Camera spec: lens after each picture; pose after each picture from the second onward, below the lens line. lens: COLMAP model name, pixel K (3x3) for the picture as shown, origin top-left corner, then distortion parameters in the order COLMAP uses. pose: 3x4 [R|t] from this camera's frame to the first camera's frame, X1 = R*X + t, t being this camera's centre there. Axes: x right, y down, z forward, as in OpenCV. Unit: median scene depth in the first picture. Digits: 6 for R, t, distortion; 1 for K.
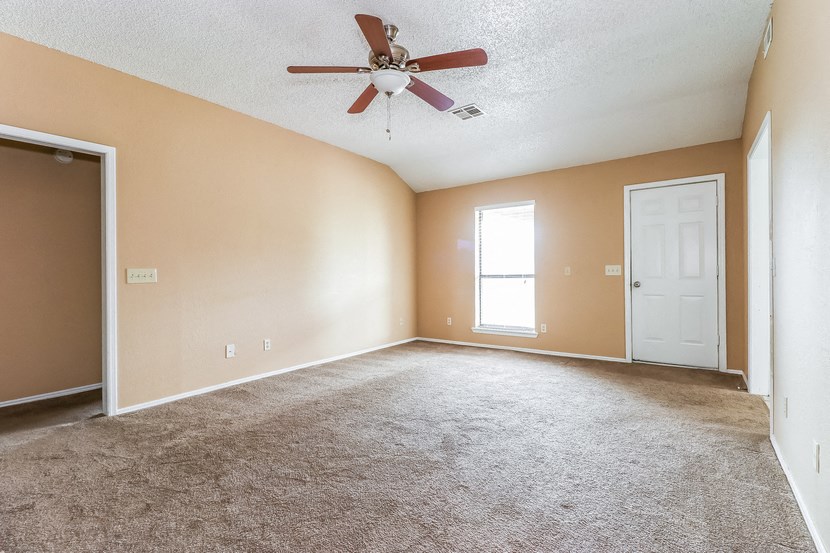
lens RADIAL K [[384.2, 0, 415.0], [0, 384.2, 276.5], [0, 0, 1]] dist [0.000520, -0.000091]
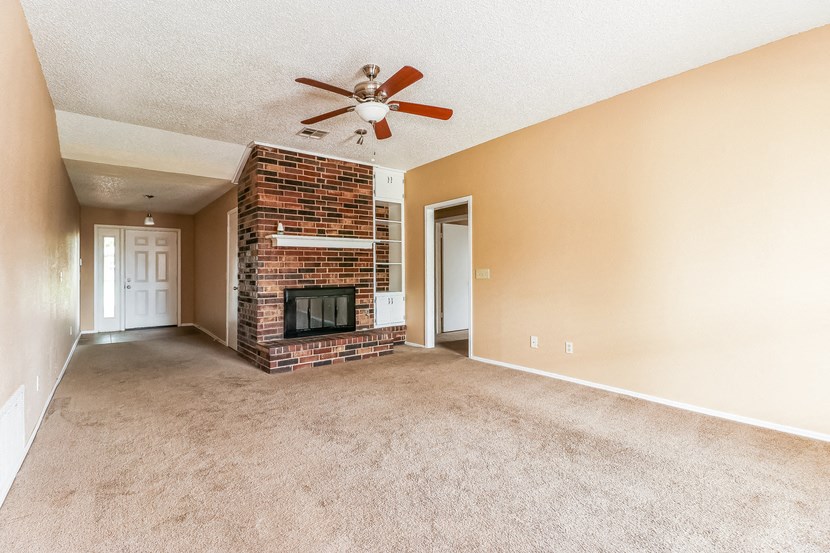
lens RADIAL K [[384.2, 0, 415.0], [0, 384.2, 276.5], [0, 0, 1]] dist [0.000520, -0.000091]
pose [[-0.281032, 0.015004, -0.959581, 0.790877], [-0.004625, 0.999845, 0.016988, -0.016072], [0.959687, 0.009212, -0.280919, 1.130437]]
